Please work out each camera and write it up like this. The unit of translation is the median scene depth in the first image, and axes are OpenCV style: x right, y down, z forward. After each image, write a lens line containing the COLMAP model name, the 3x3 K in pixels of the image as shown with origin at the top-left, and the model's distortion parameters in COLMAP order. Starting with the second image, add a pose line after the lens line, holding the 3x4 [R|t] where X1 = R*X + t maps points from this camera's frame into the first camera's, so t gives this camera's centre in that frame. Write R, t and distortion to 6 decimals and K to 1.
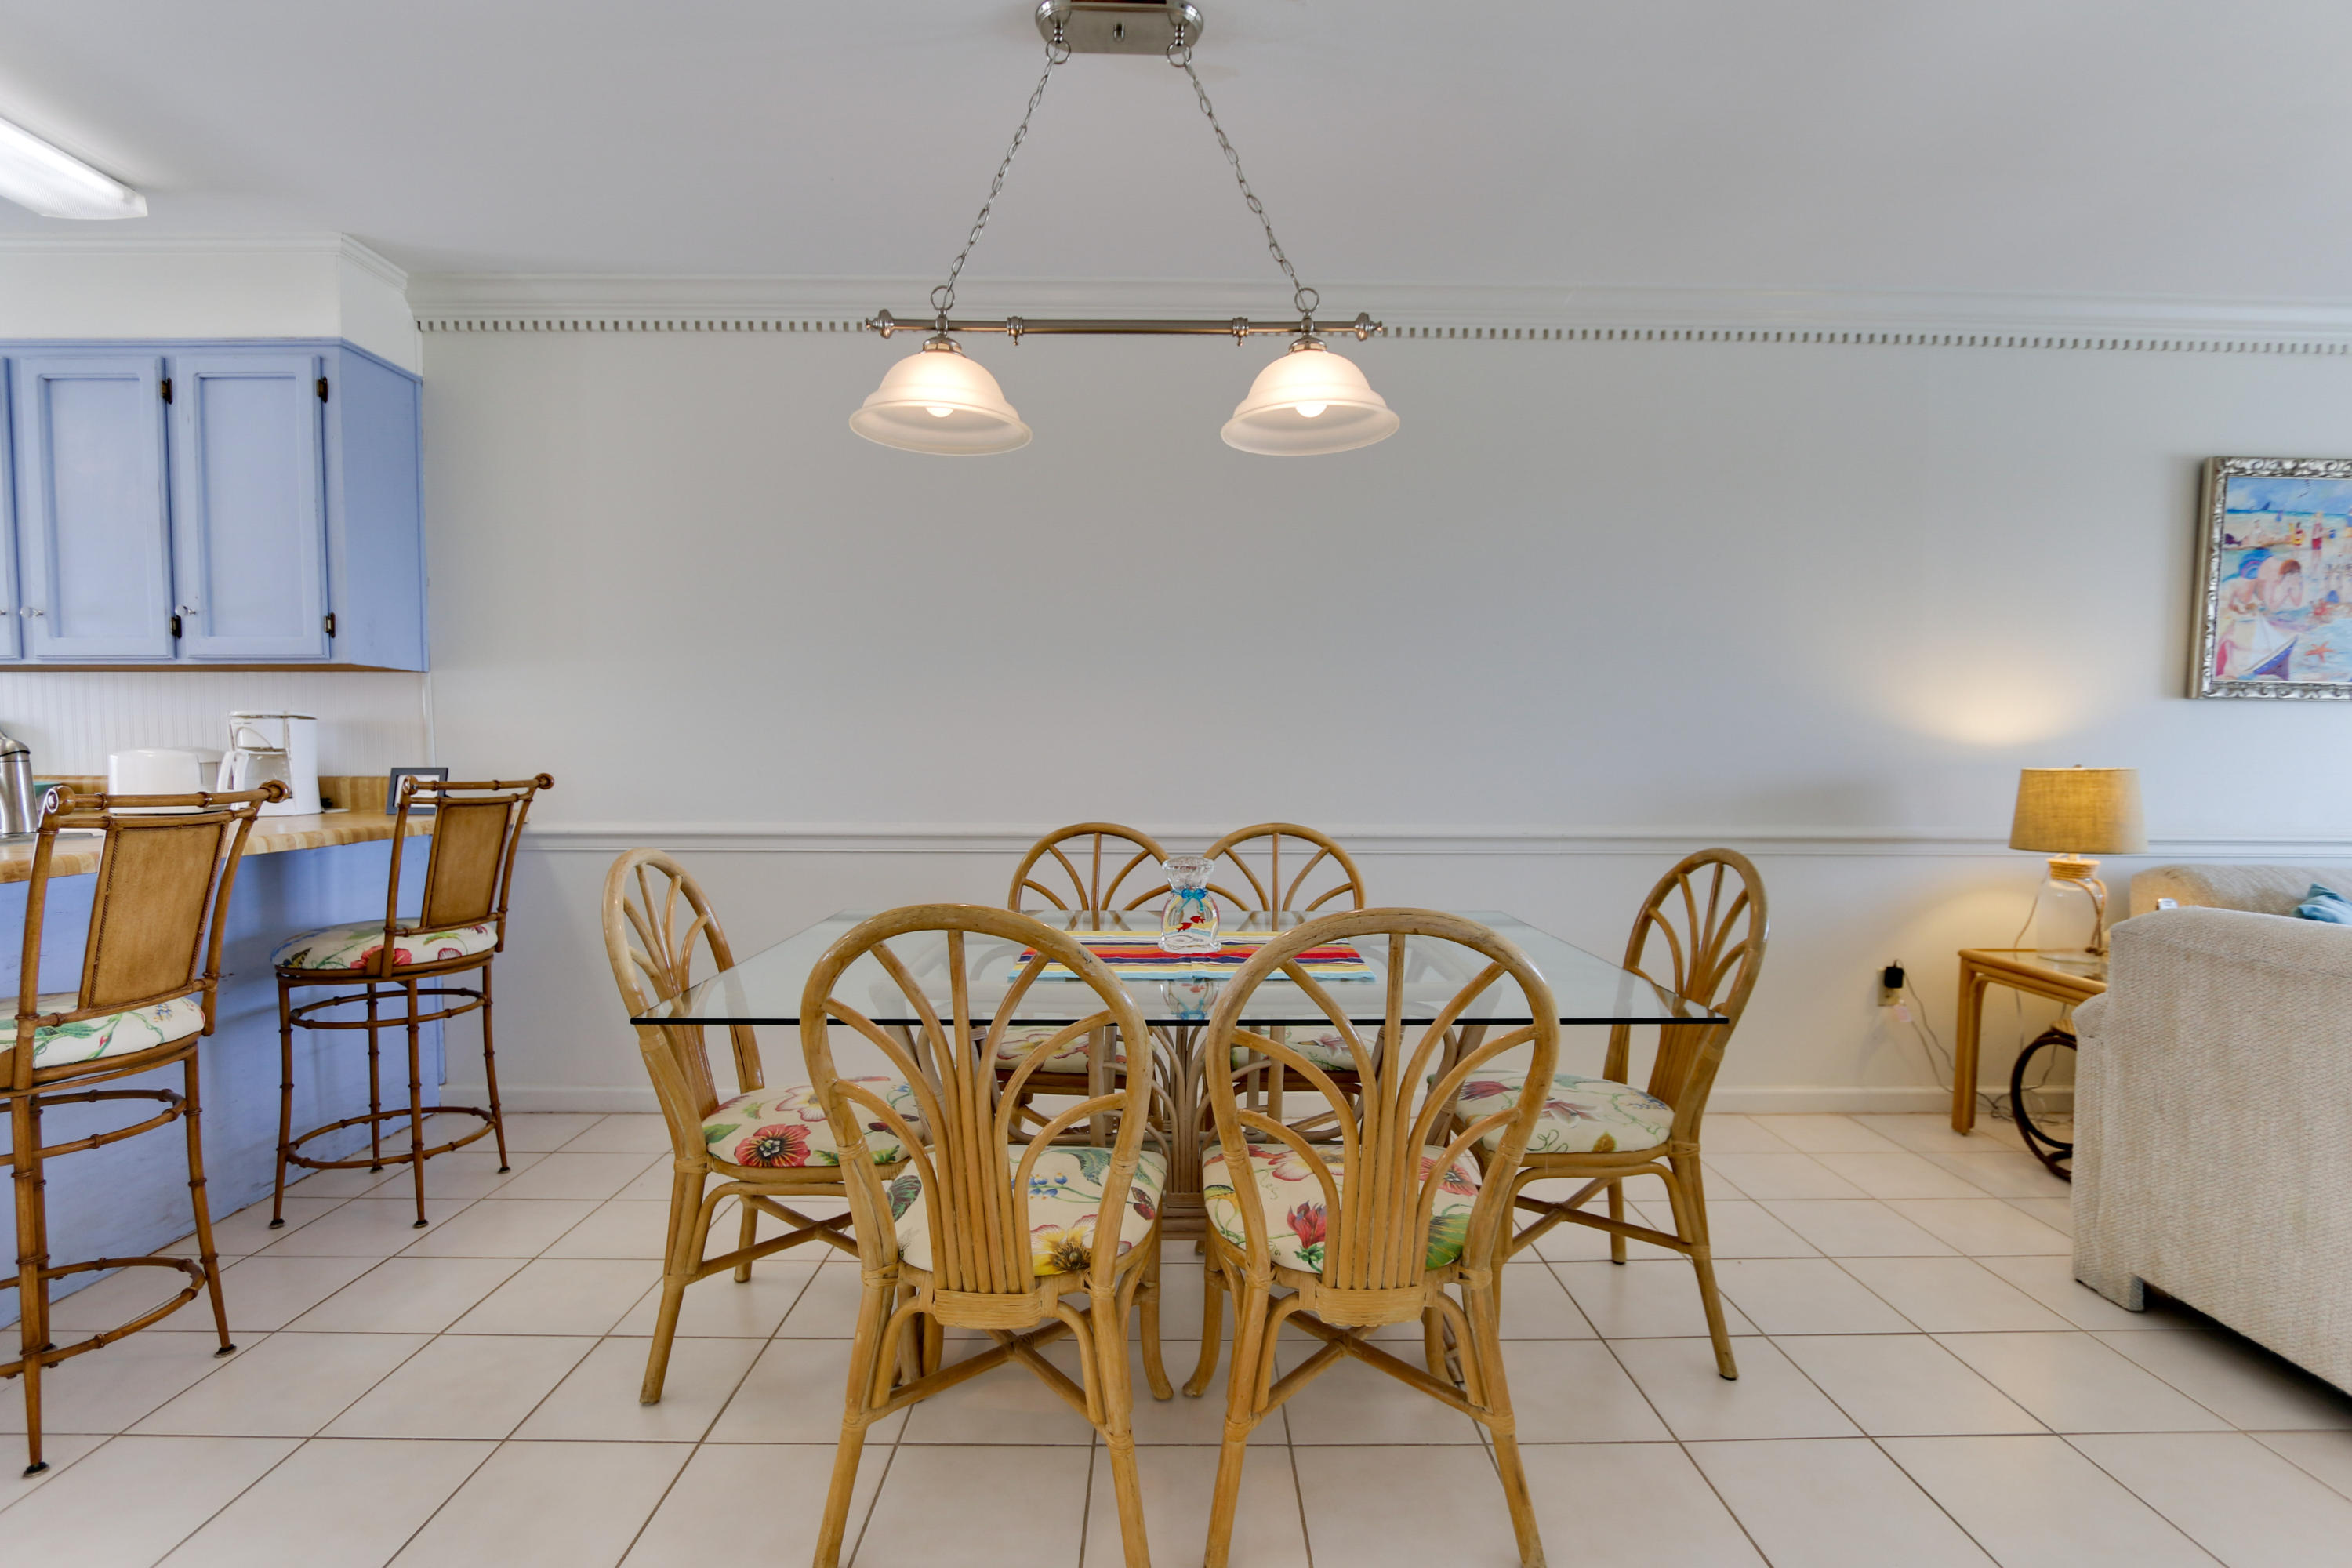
lens RADIAL K [[1103.6, 0, 1157.4], [0, 1103.6, 808.2], [0, 0, 1]] dist [-0.012521, -0.000614]
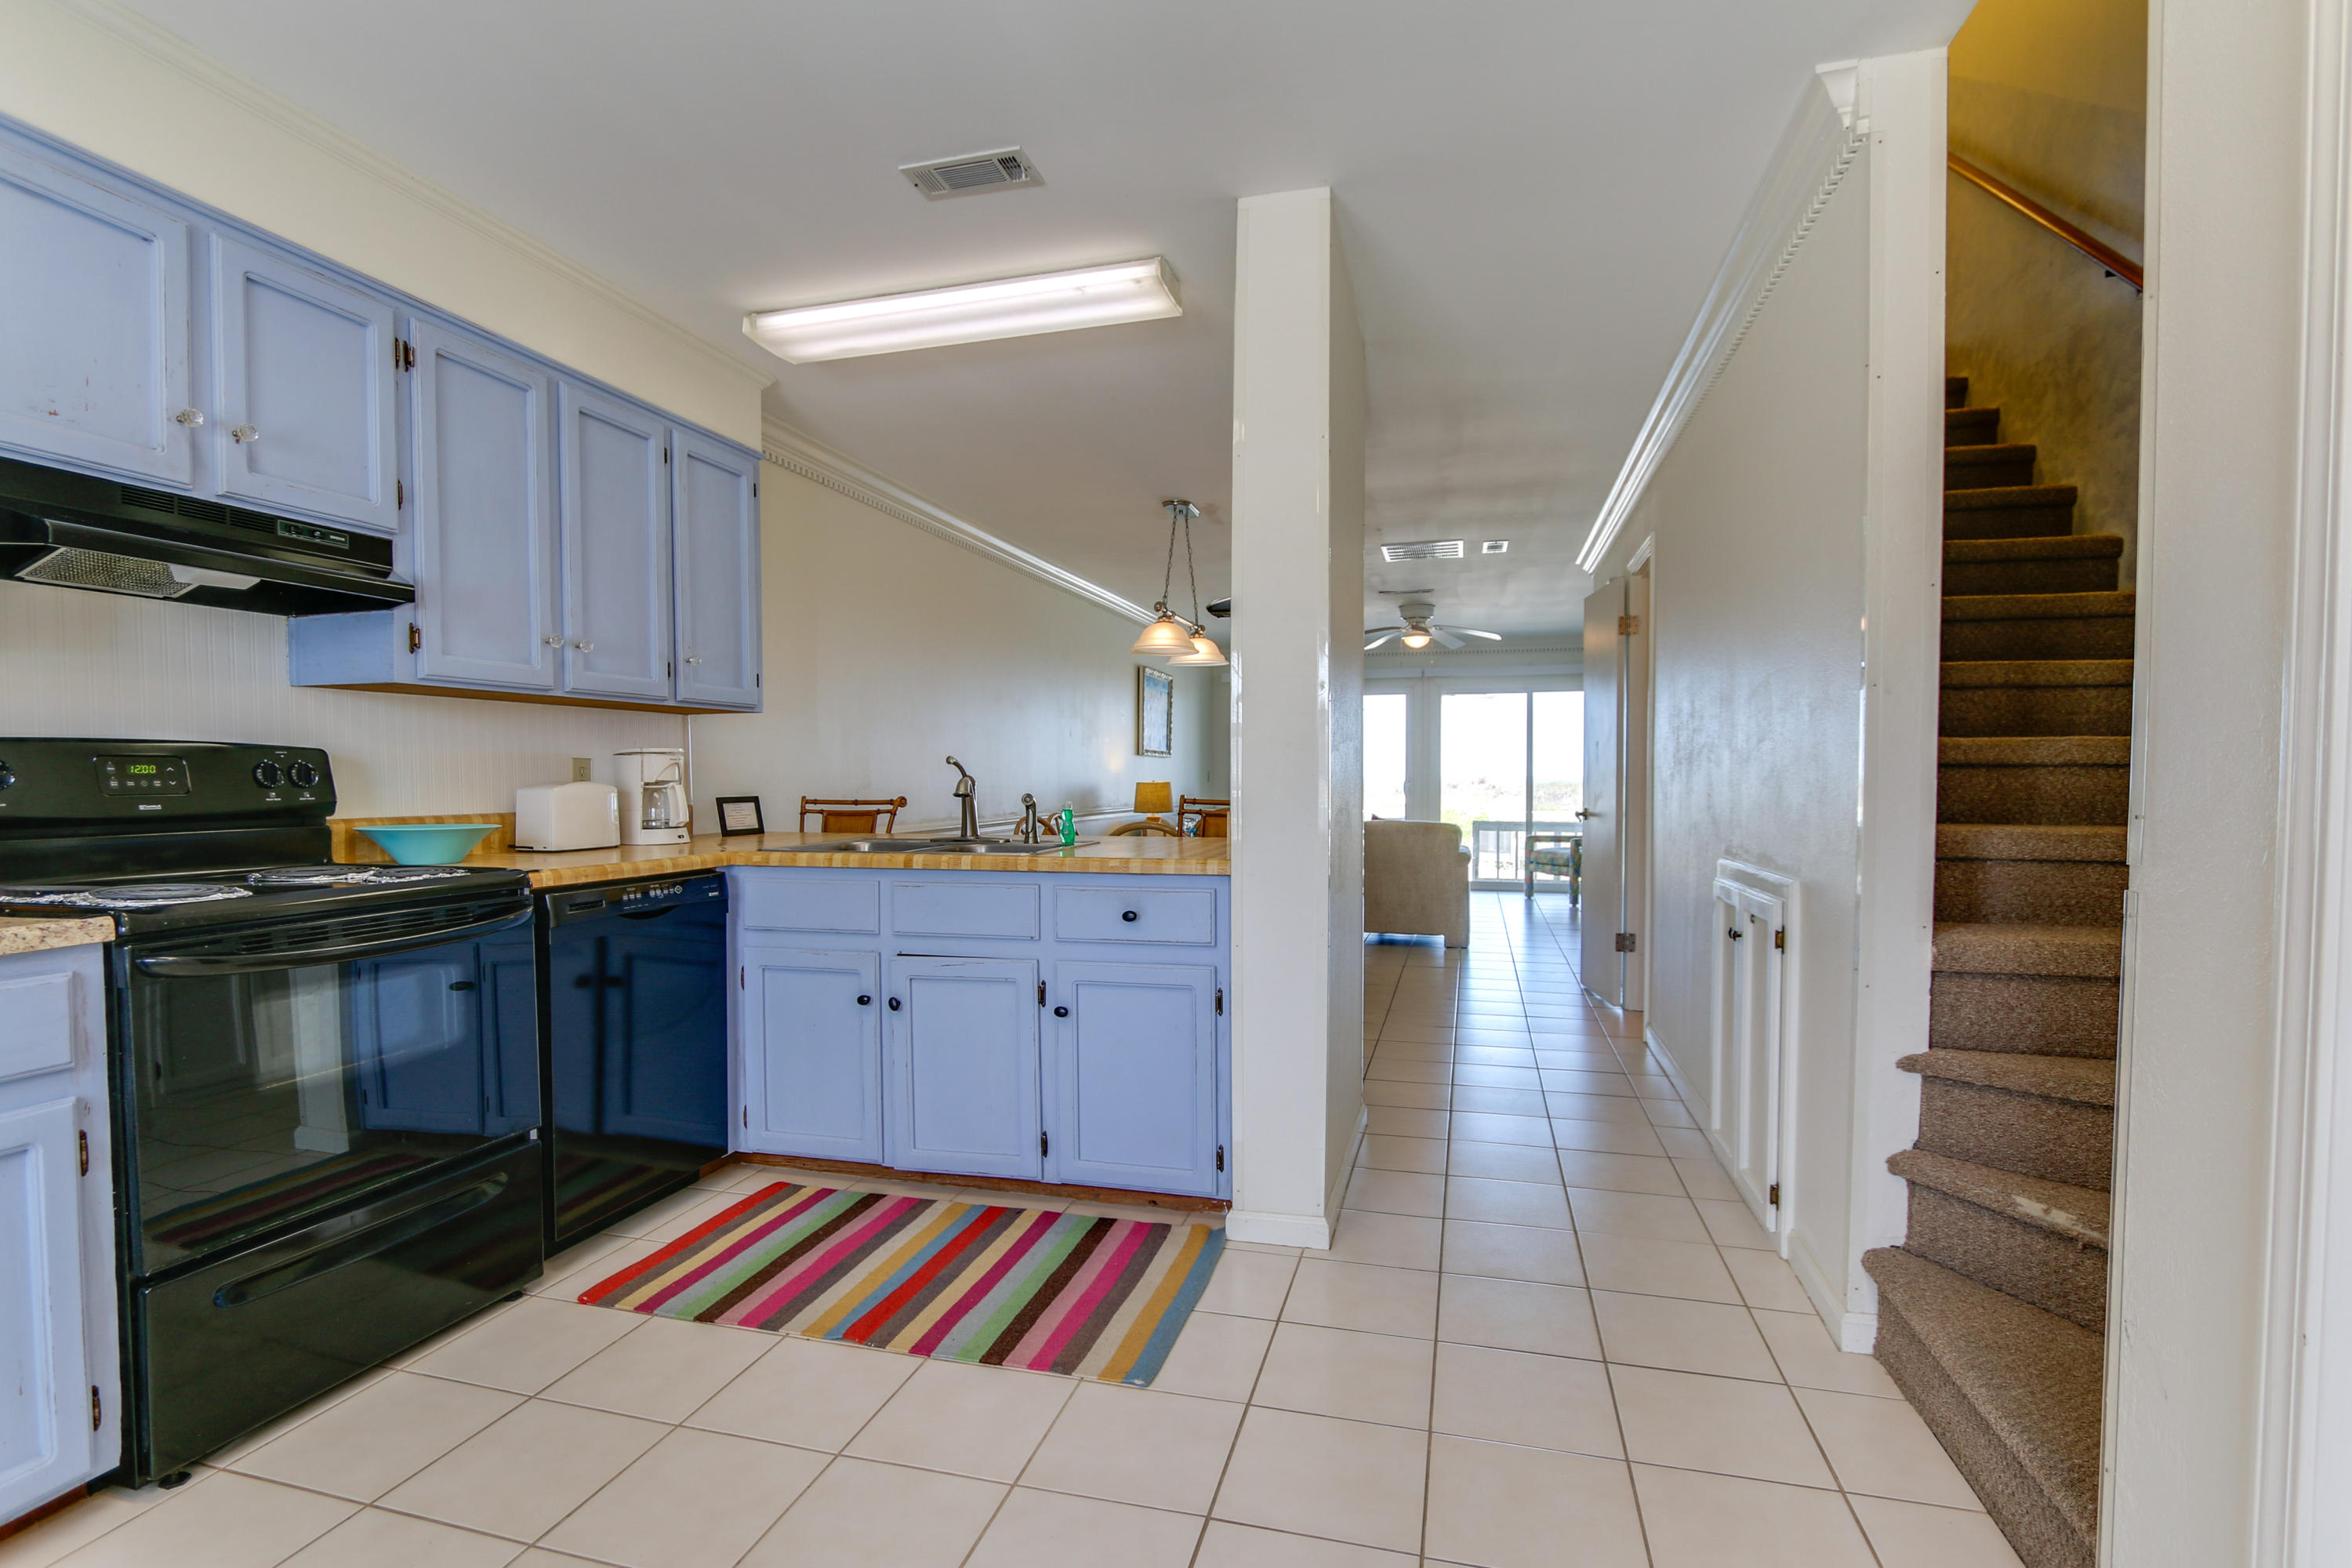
lens RADIAL K [[1103.6, 0, 1157.4], [0, 1103.6, 808.2], [0, 0, 1]] dist [-0.012521, -0.000614]
pose [[0.279978, -0.040686, 0.959144, -1.866020], [0.066858, 0.997502, 0.022797, -0.022998], [-0.957675, 0.057744, 0.281999, 0.279971]]
